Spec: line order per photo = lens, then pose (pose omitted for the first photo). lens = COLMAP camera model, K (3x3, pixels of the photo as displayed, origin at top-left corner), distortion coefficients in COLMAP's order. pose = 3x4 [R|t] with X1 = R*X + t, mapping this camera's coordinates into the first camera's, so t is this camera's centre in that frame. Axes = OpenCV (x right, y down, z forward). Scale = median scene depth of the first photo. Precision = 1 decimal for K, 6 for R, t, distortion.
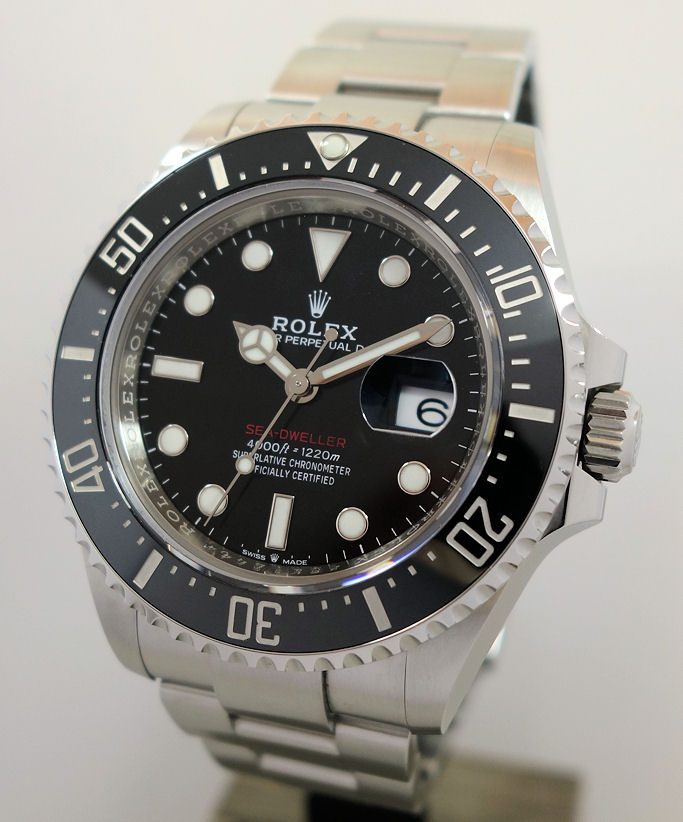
lens RADIAL K [[1212.2, 0, 342.7], [0, 1212.2, 411.2], [0, 0, 1]] dist [-0.012836, 0.000000]
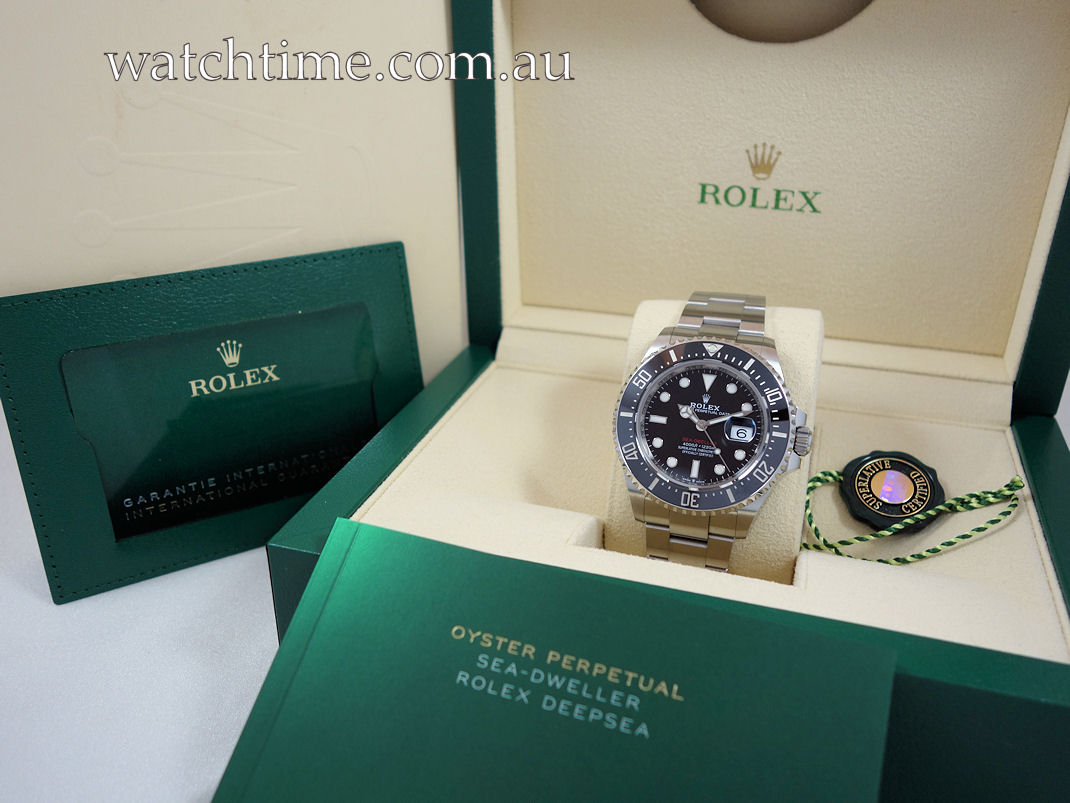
lens RADIAL K [[870.0, 0, 532.5], [0, 870.0, 404.0], [0, 0, 1]] dist [0.060634, 0.000501]
pose [[0.999495, 0.003460, -0.031595, -0.399908], [-0.004315, 0.999625, -0.027047, -0.013537], [0.031489, 0.027170, 0.999135, -1.257283]]
